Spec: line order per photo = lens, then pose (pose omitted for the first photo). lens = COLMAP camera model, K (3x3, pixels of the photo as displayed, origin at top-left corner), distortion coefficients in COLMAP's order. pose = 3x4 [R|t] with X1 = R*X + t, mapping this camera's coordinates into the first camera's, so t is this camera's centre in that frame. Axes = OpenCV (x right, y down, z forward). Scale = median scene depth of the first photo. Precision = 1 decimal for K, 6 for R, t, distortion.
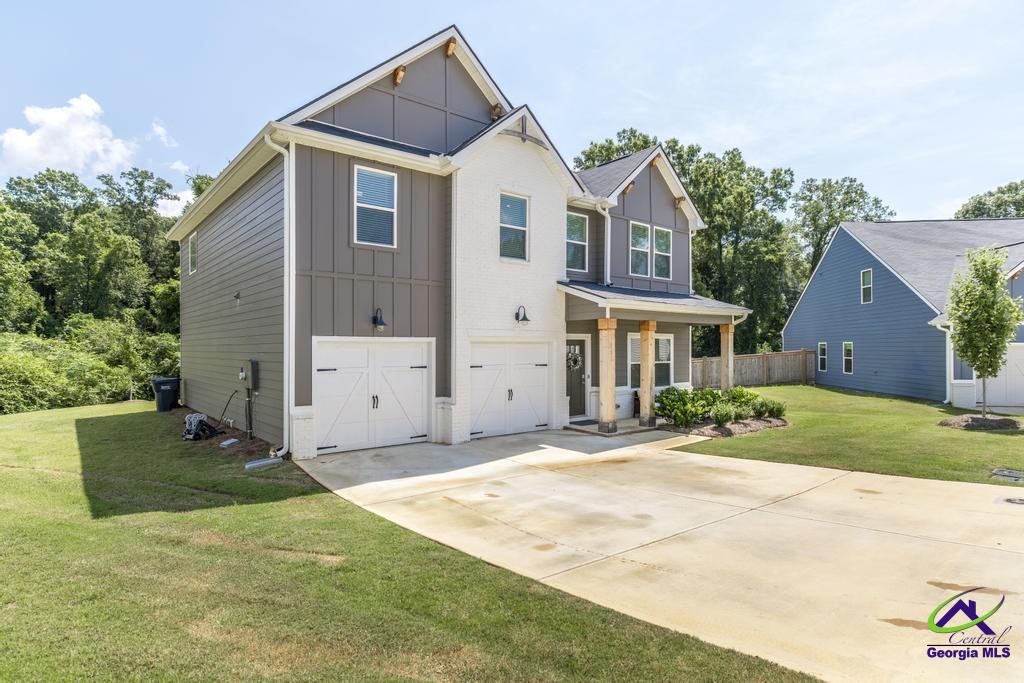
lens RADIAL K [[555.9, 0, 512.1], [0, 555.9, 342.3], [0, 0, 1]] dist [0.003082, 0.000355]
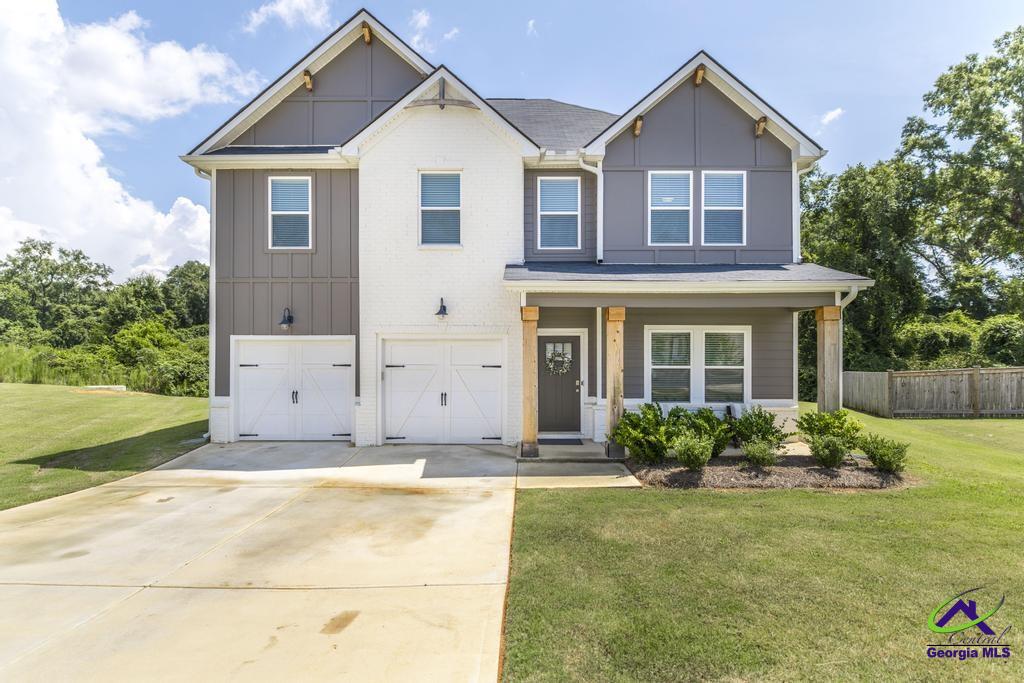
lens RADIAL K [[531.6, 0, 512.0], [0, 531.6, 345.3], [0, 0, 1]] dist [-0.002055, -0.000689]
pose [[0.770628, -0.002945, -0.637278, 0.632446], [0.004965, 0.999987, 0.001383, 0.008499], [0.637265, -0.004230, 0.770633, 0.430121]]
